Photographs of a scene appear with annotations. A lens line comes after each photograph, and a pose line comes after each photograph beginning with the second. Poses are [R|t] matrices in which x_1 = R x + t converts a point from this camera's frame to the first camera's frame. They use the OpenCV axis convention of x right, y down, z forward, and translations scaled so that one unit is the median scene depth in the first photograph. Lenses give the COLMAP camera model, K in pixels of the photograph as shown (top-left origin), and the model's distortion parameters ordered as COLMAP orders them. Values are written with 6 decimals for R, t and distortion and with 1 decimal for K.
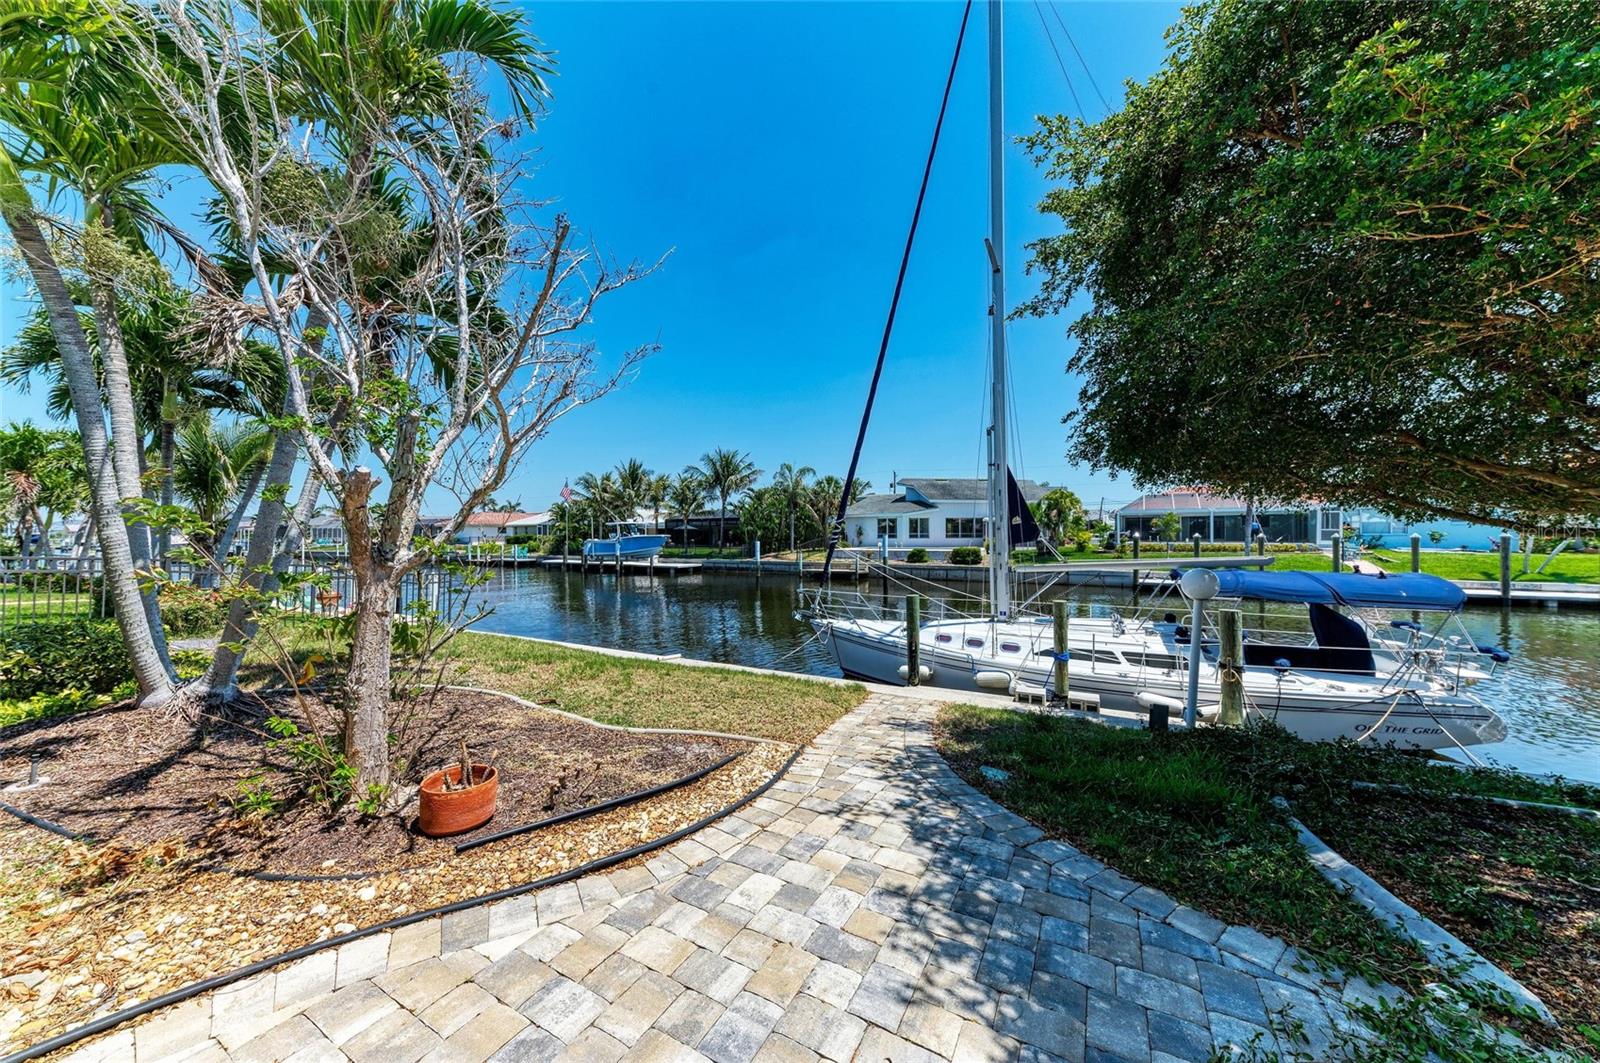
lens RADIAL K [[539.3, 0, 799.8], [0, 539.3, 542.3], [0, 0, 1]] dist [-0.000447, -0.000115]
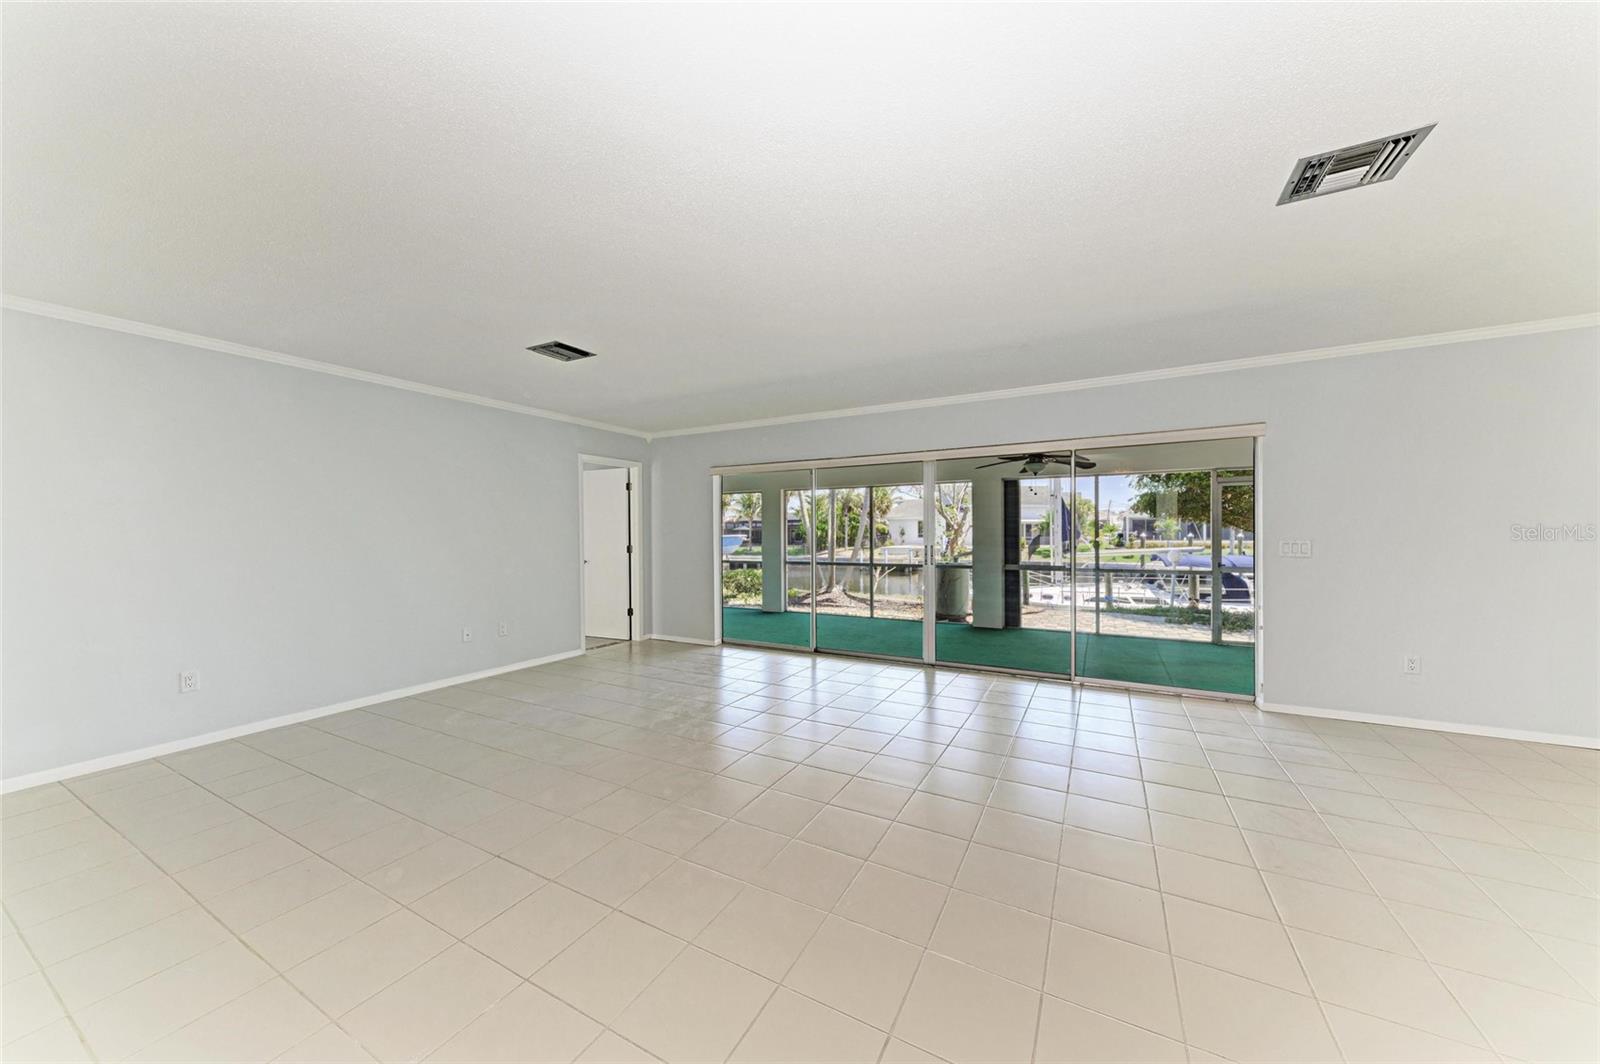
lens RADIAL K [[544.4, 0, 800.0], [0, 544.4, 532.0], [0, 0, 1]] dist [0.001073, 0.000160]
pose [[0.999910, -0.001784, -0.013332, -0.431938], [0.001541, 0.999833, -0.018228, 0.005611], [0.013362, 0.018206, 0.999745, -0.791634]]
